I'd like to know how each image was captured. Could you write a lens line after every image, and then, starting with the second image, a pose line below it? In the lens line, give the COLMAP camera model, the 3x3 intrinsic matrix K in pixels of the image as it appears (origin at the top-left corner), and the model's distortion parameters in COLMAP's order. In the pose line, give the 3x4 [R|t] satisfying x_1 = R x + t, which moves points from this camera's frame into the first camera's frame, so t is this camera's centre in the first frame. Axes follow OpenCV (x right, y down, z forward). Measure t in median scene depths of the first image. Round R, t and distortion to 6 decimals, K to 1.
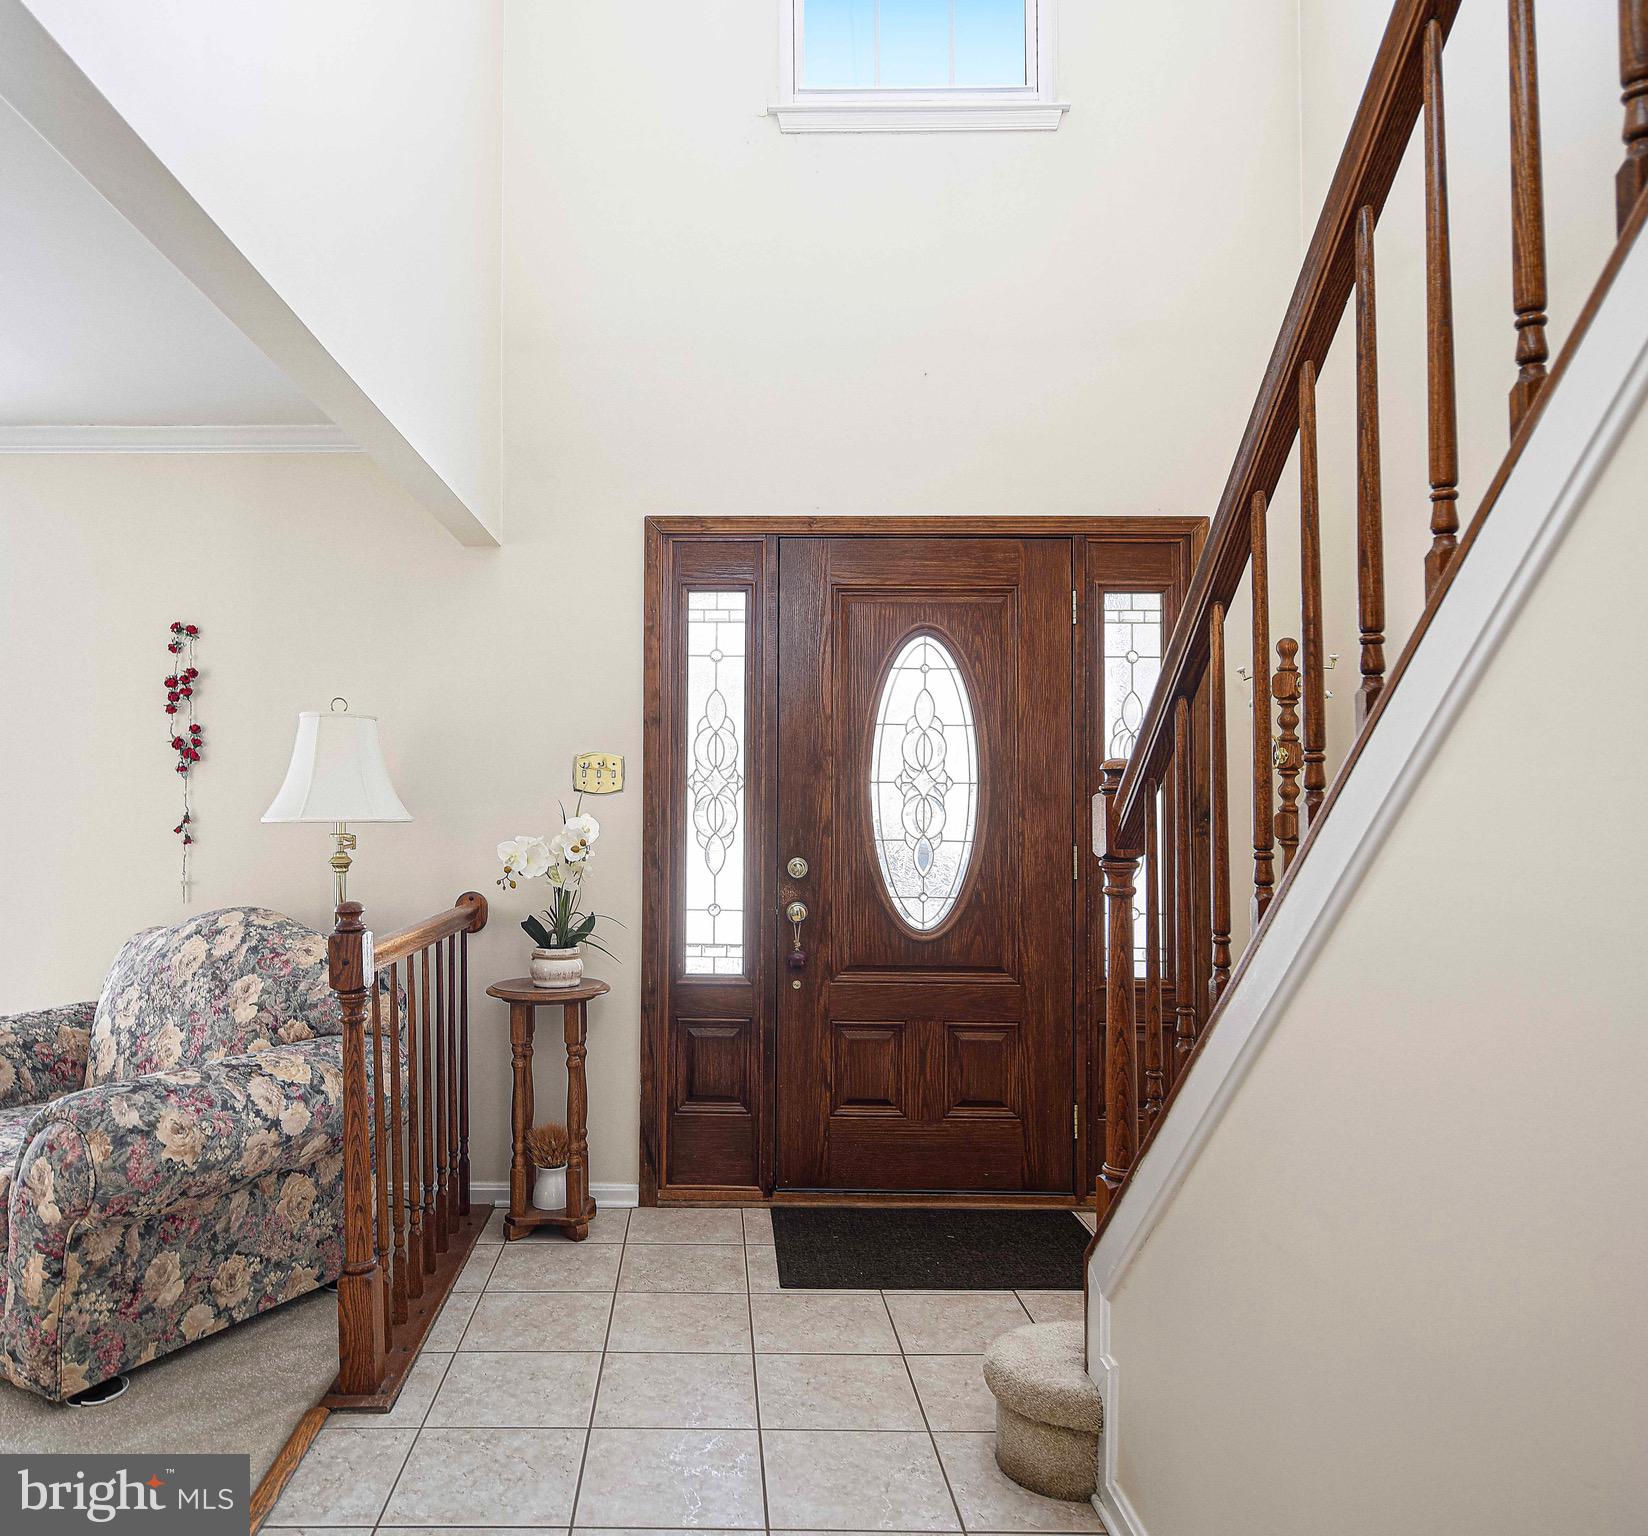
lens RADIAL K [[1275.1, 0, 823.5], [0, 1275.1, 770.9], [0, 0, 1]] dist [0.000804, -0.000829]
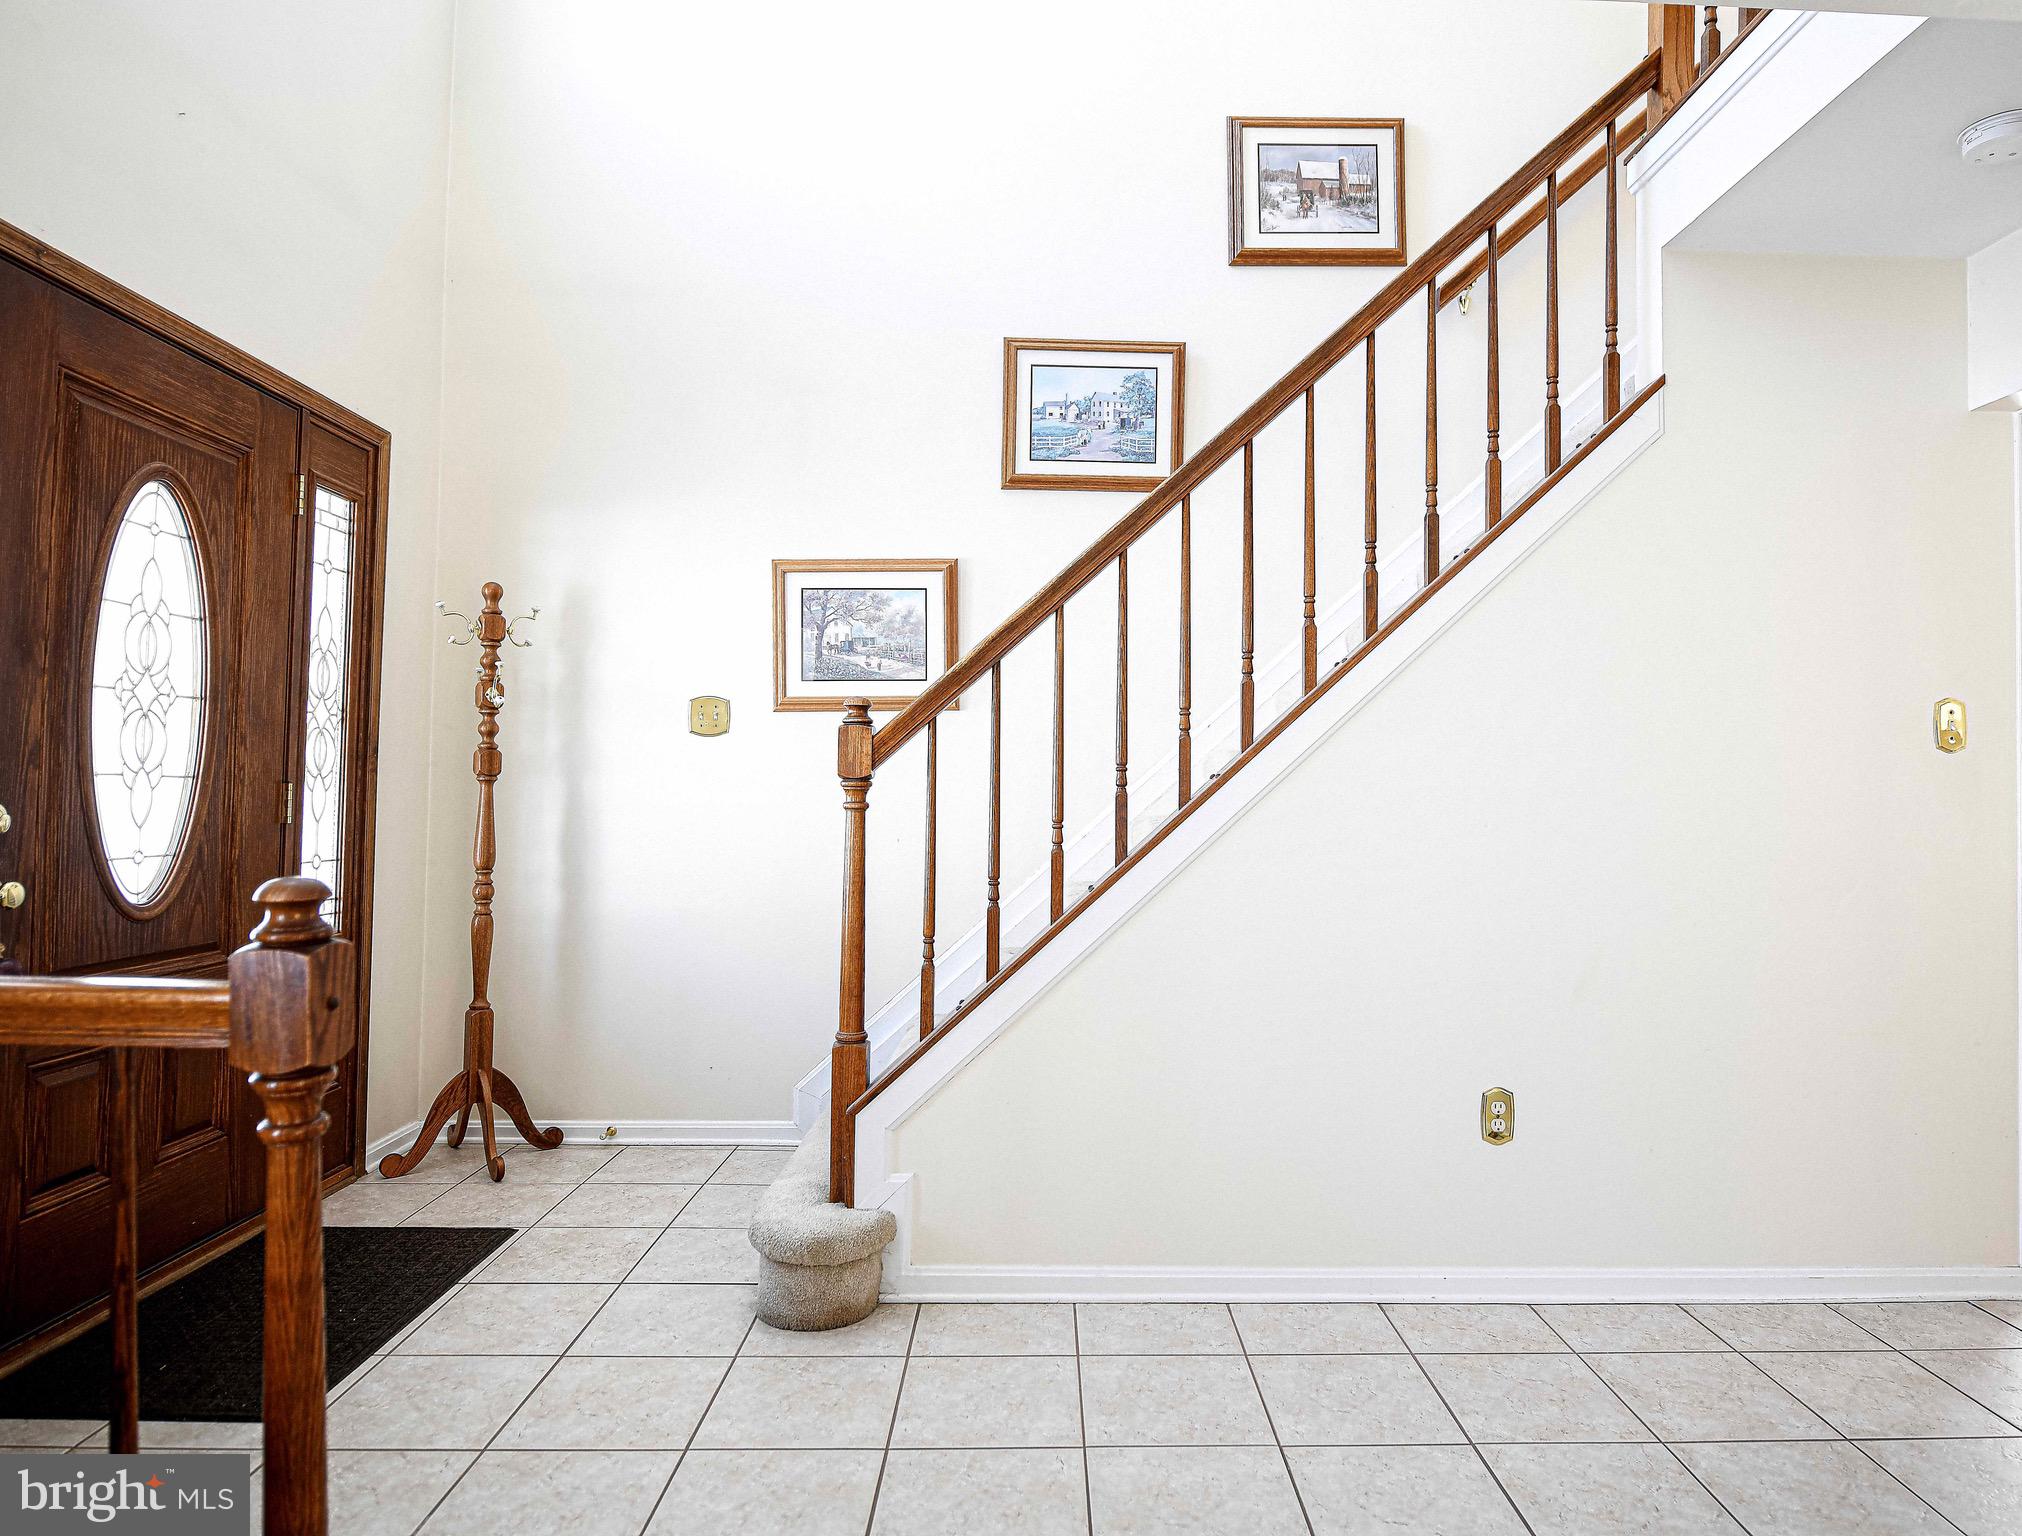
lens RADIAL K [[1191.2, 0, 1016.5], [0, 1191.2, 766.6], [0, 0, 1]] dist [-0.028864, -0.000329]
pose [[0.002434, 0.015477, 0.999877, -0.558587], [-0.033888, 0.999307, -0.015386, 0.043676], [-0.999423, -0.033846, 0.002957, 0.524457]]
